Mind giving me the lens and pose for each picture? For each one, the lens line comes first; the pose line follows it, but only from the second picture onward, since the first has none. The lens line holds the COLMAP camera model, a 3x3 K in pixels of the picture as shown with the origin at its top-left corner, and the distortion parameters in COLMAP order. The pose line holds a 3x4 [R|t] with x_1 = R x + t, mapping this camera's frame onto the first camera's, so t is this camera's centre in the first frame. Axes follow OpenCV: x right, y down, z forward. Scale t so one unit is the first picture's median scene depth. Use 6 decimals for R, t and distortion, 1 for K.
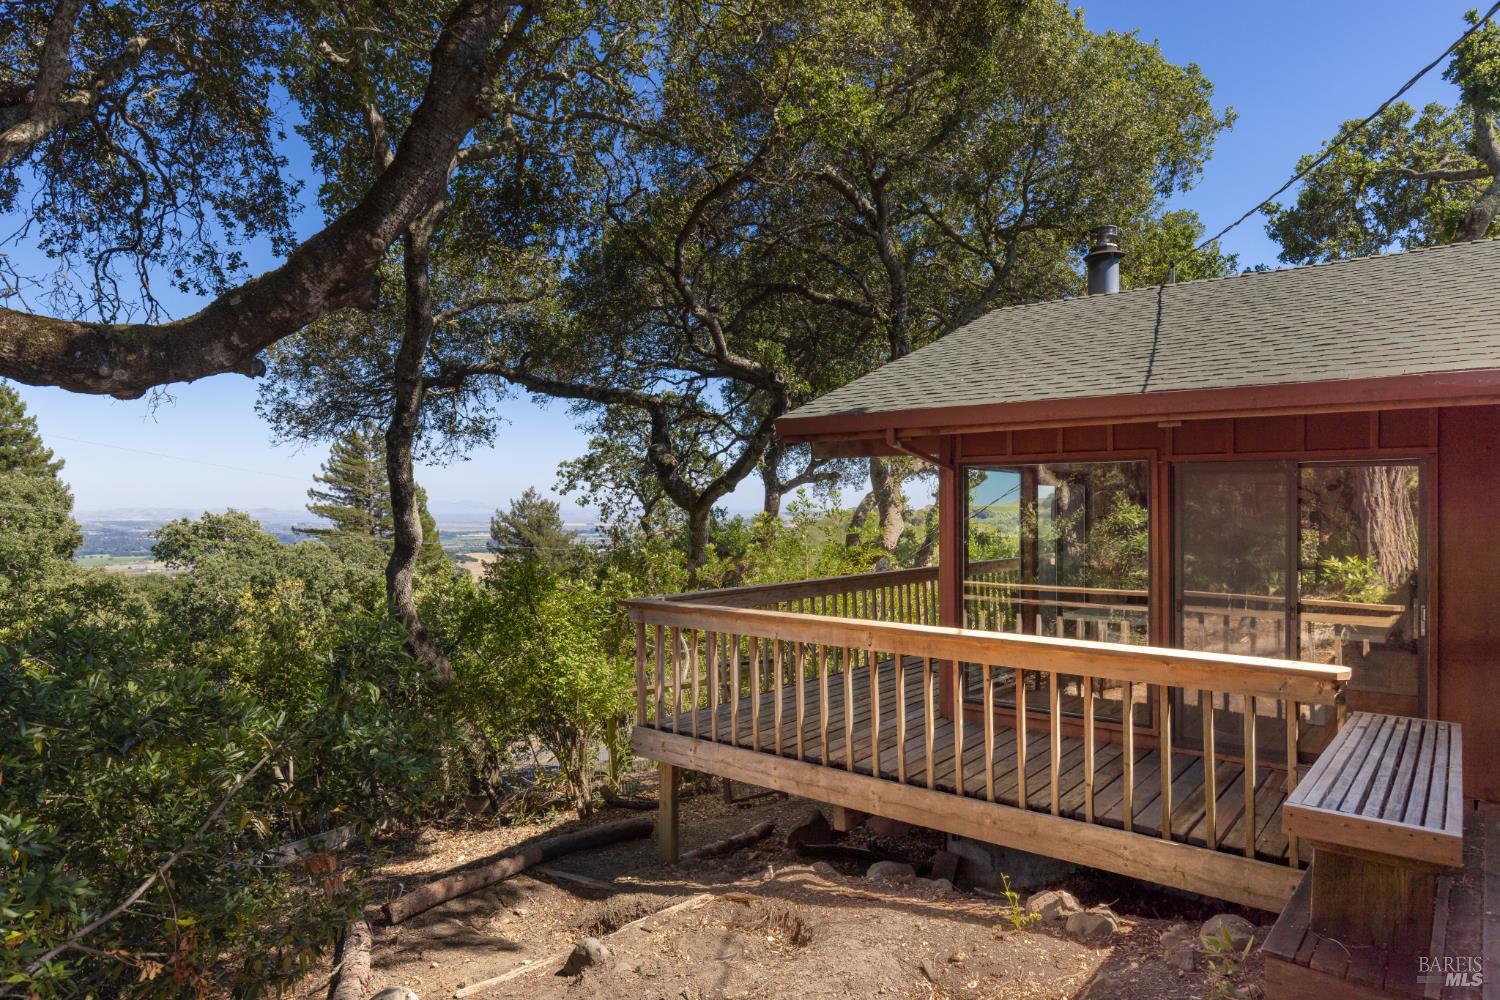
lens RADIAL K [[941.1, 0, 752.0], [0, 941.1, 494.7], [0, 0, 1]] dist [-0.005645, -0.003799]
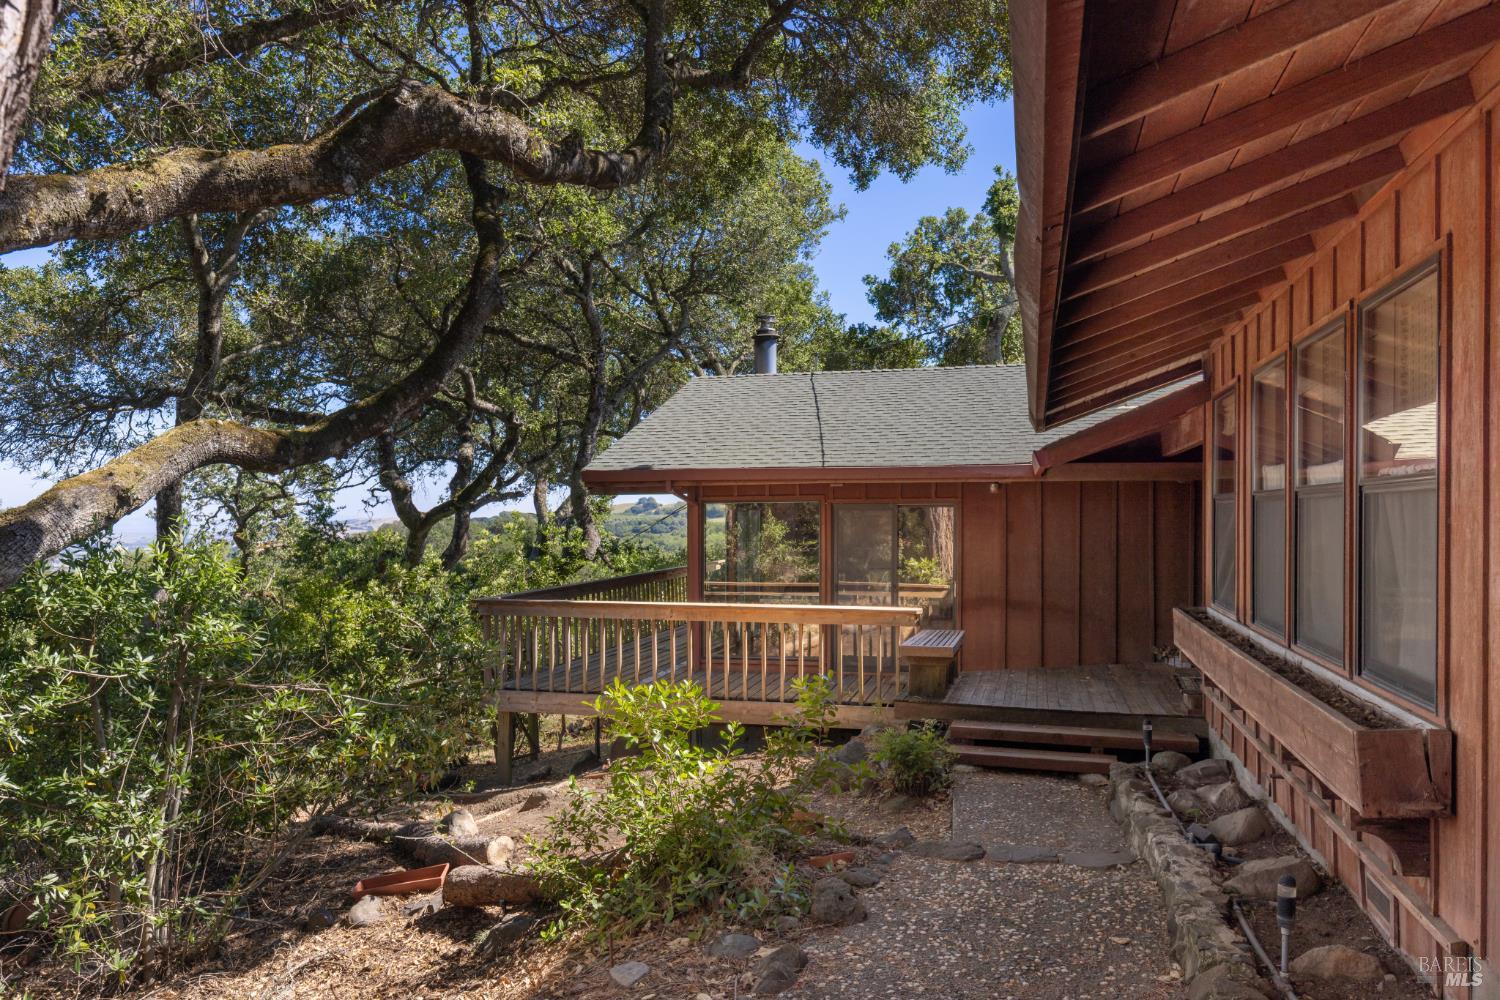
lens RADIAL K [[1077.9, 0, 749.2], [0, 1077.9, 506.5], [0, 0, 1]] dist [-0.002273, -0.000260]
pose [[0.919164, -0.000388, 0.393876, -0.194670], [-0.001647, 0.999987, 0.004828, -0.016583], [-0.393873, -0.005086, 0.919151, -0.310520]]
